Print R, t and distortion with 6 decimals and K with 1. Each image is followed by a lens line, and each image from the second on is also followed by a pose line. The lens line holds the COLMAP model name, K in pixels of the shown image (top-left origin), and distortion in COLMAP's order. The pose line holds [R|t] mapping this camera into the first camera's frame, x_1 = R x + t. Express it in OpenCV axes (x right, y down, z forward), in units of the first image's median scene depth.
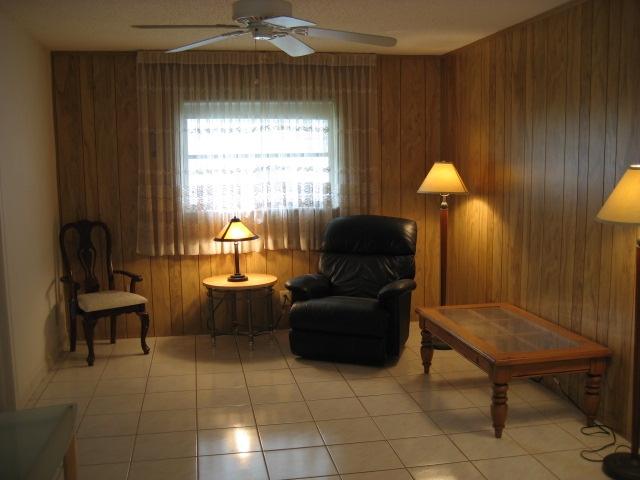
lens RADIAL K [[668.2, 0, 320.0], [0, 668.2, 240.0], [0, 0, 1]] dist [-0.121704, 0.018240]
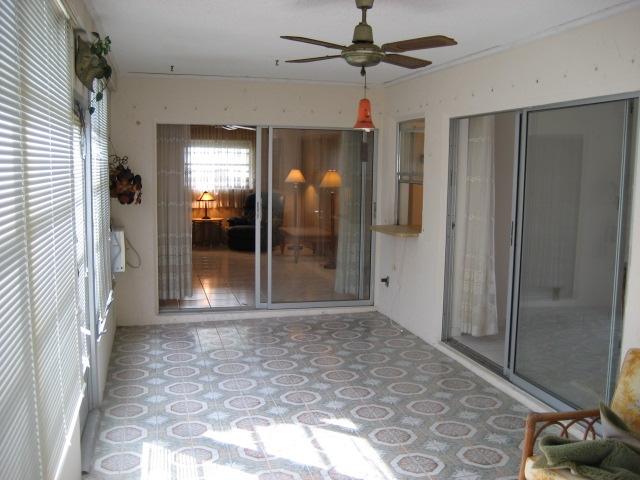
lens RADIAL K [[668.2, 0, 320.0], [0, 668.2, 240.0], [0, 0, 1]] dist [-0.121704, 0.018240]
pose [[0.998009, 0.019614, 0.059948, 0.125153], [-0.018737, 0.999710, -0.015159, 0.153462], [-0.060228, 0.014006, 0.998086, -1.244744]]
